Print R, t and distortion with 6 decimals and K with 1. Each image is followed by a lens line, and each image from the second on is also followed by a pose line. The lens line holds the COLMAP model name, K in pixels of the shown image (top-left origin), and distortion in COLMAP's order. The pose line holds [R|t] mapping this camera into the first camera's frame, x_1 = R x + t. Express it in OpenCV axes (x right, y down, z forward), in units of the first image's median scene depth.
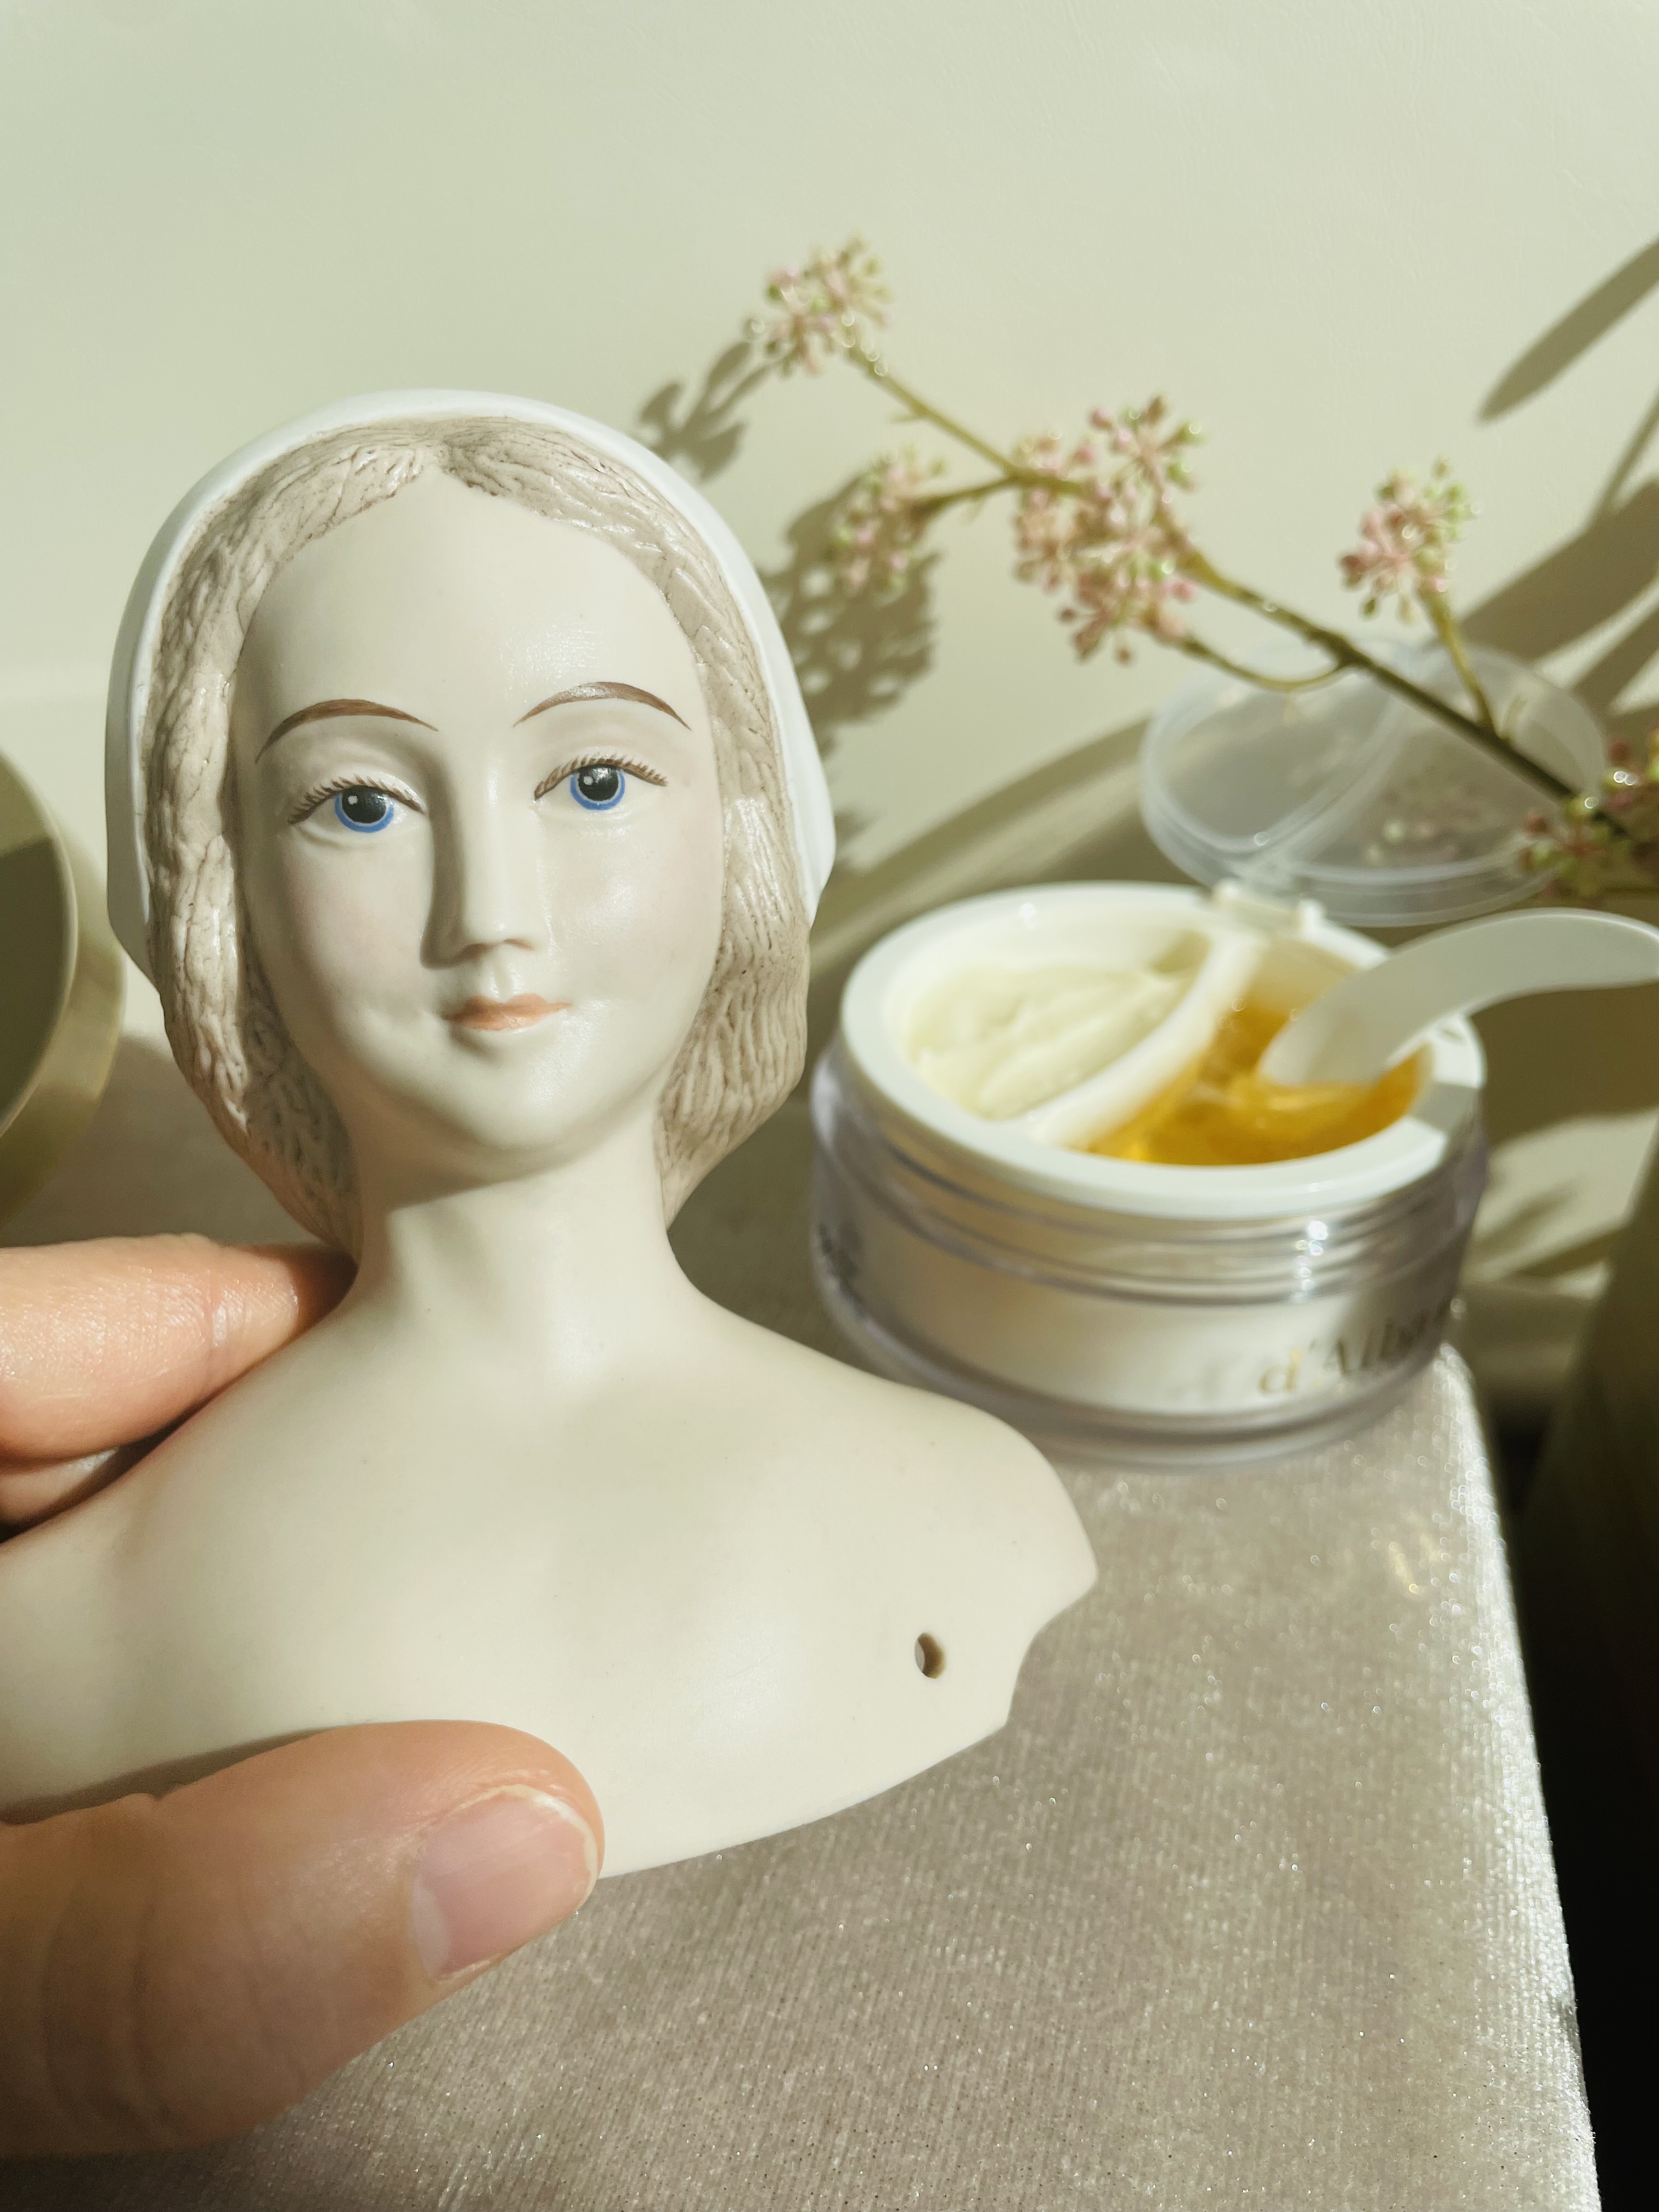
lens RADIAL K [[1653.1, 0, 827.6], [0, 1653.1, 1121.9], [0, 0, 1]] dist [0.052169, -0.007942]
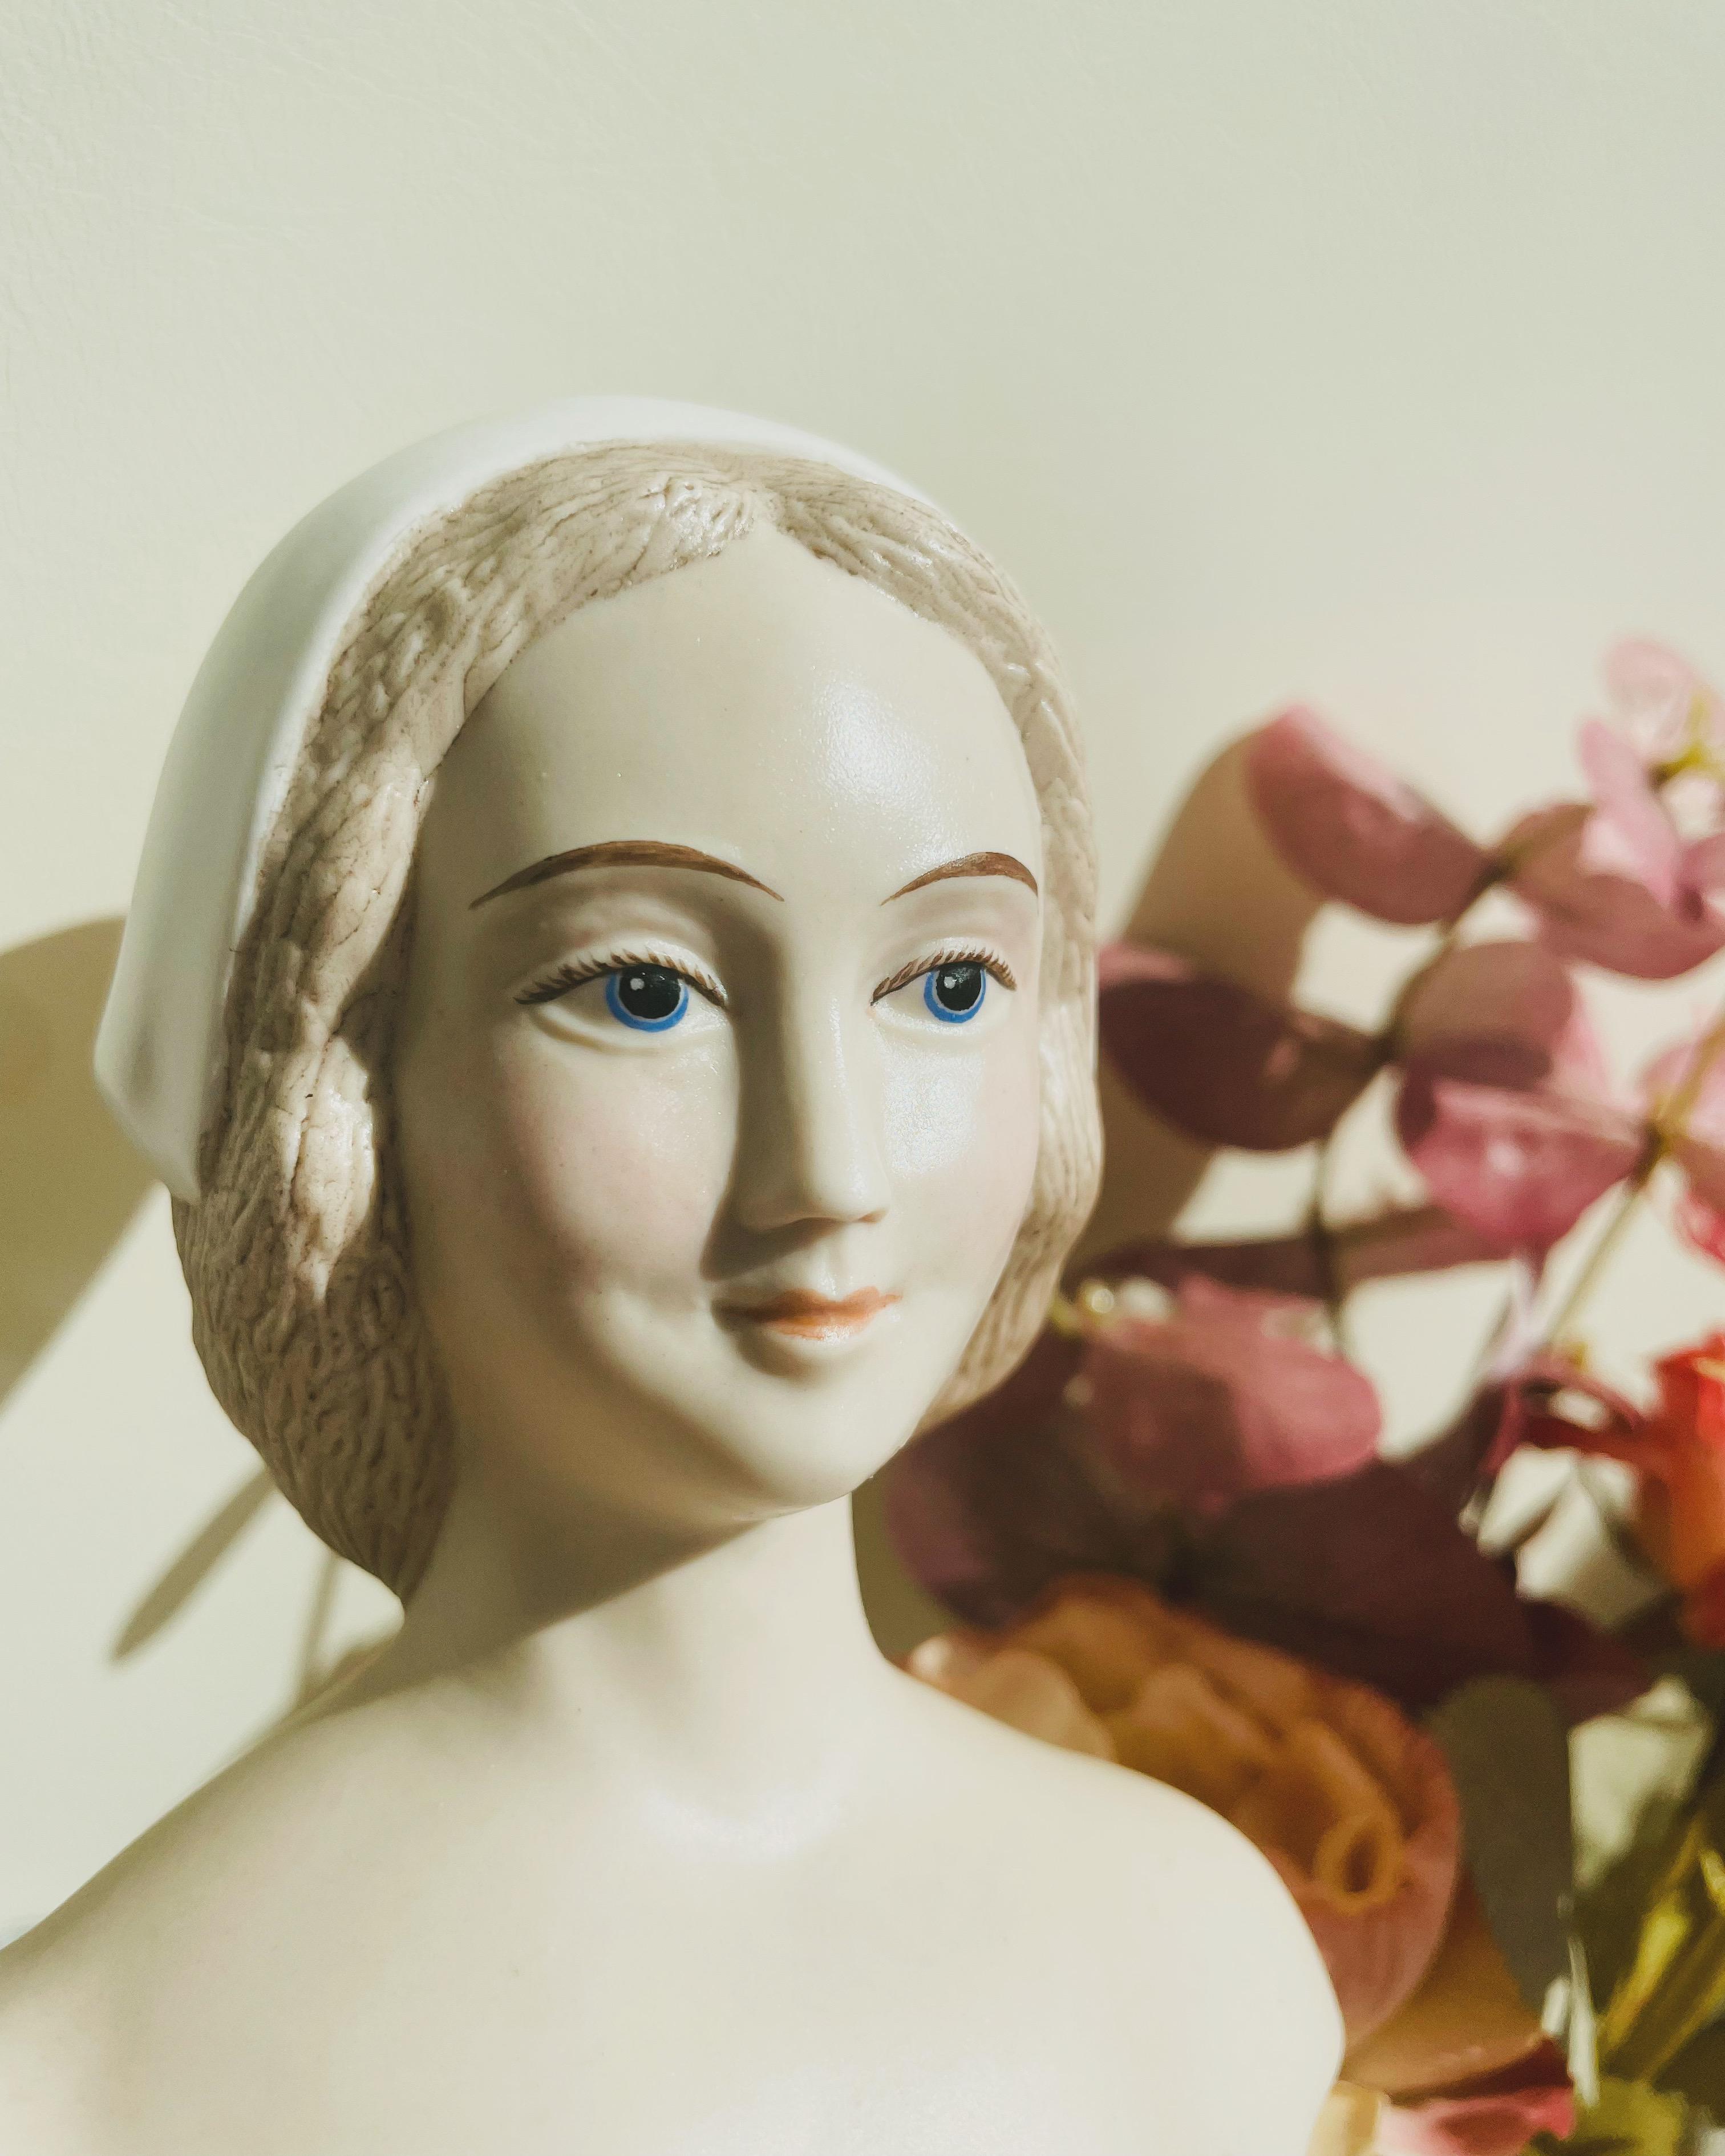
lens RADIAL K [[1735.4, 0, 867.5], [0, 1735.4, 1063.1], [0, 0, 1]] dist [0.061891, 0.002250]
pose [[0.967493, 0.090555, 0.236130, -0.348883], [-0.073263, 0.994016, -0.081023, -0.108831], [-0.242054, 0.061089, 0.968338, 0.292066]]
